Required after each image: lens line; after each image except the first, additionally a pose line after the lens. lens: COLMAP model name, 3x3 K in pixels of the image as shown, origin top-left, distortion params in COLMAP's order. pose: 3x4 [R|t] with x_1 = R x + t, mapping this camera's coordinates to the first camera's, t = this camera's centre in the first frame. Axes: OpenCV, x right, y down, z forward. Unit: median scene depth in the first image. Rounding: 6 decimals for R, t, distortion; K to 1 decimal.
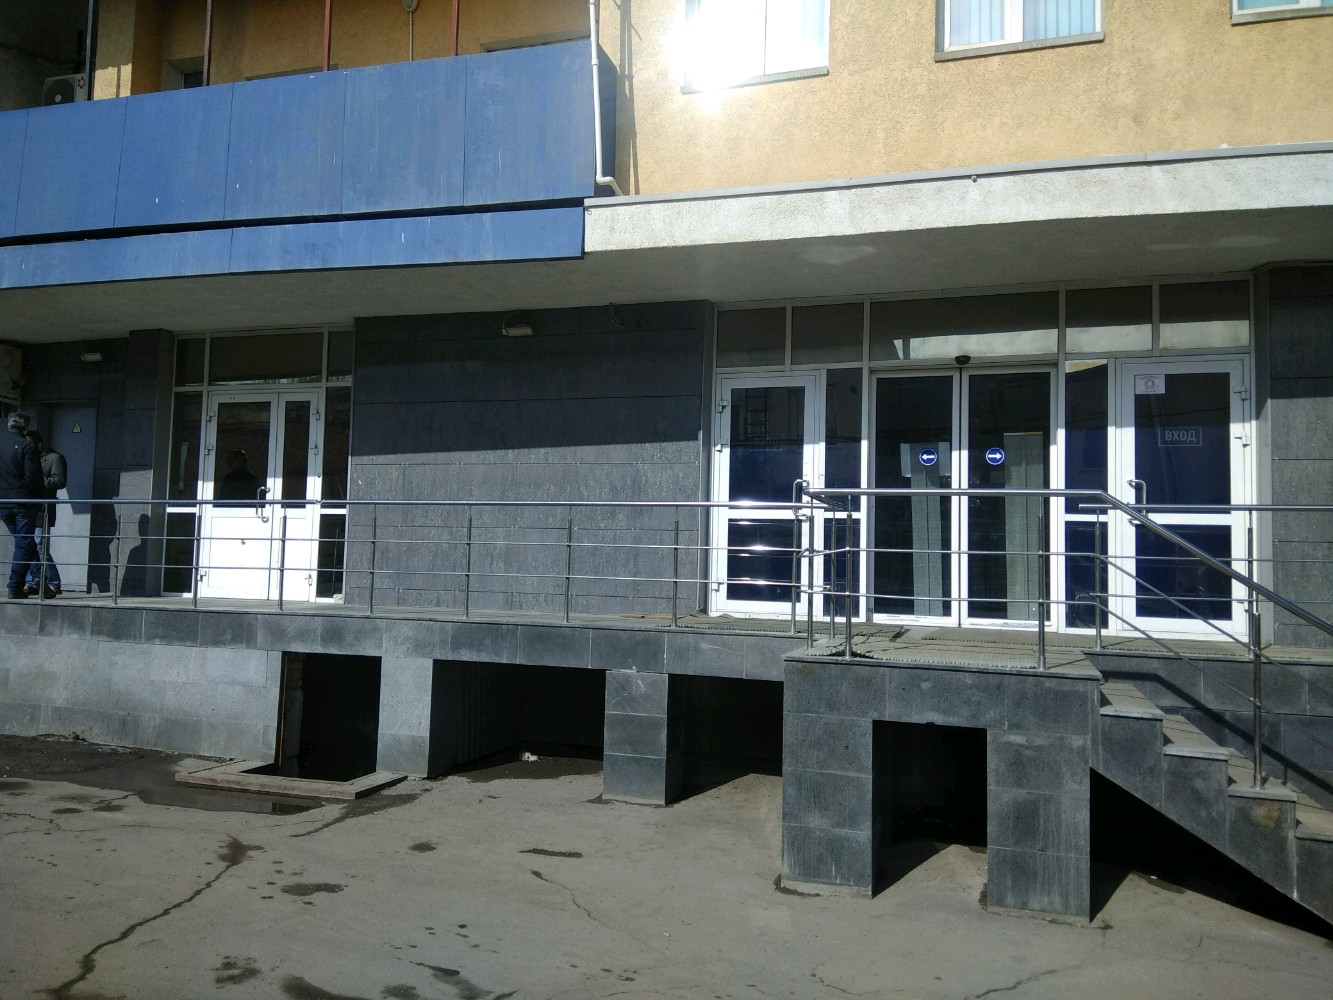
lens RADIAL K [[1013.7, 0, 665.5], [0, 1013.7, 502.9], [0, 0, 1]] dist [0.040220, -0.005611]
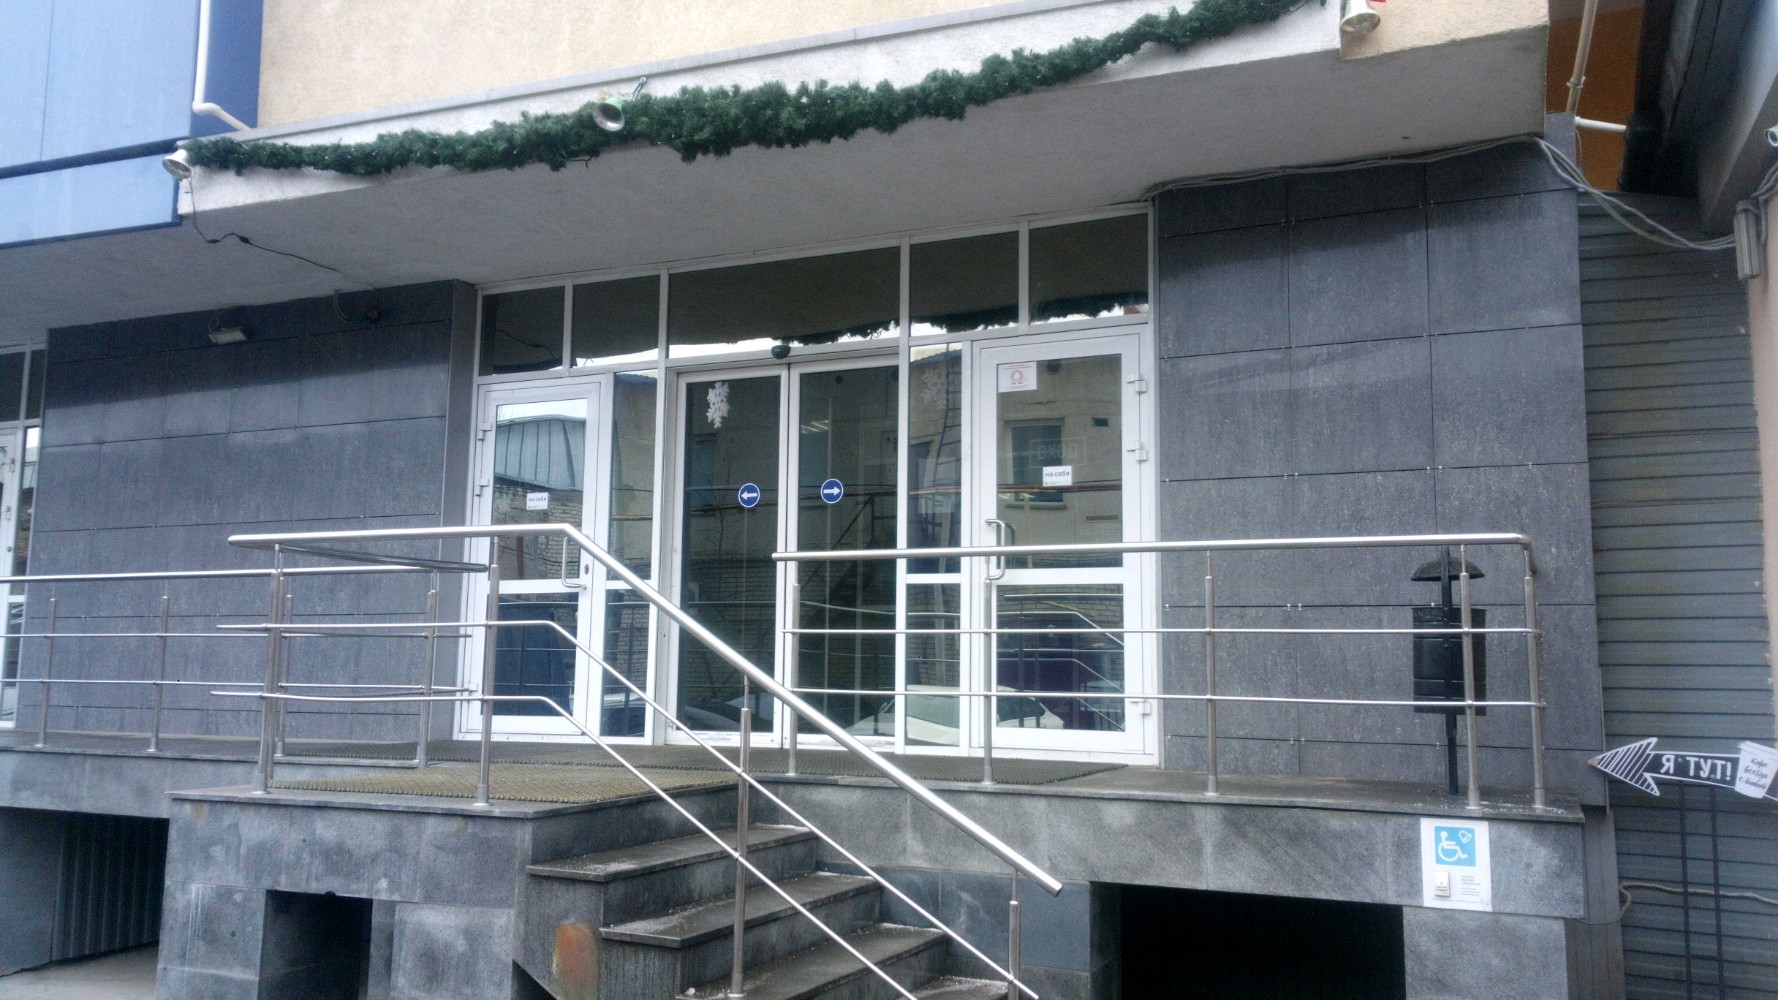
lens RADIAL K [[1405.7, 0, 885.2], [0, 1405.7, 501.3], [0, 0, 1]] dist [0.009294, -0.001946]
pose [[0.995822, -0.028353, -0.086799, 0.468942], [0.022544, 0.997486, -0.067182, 0.025334], [0.088485, 0.064944, 0.993958, 0.087805]]
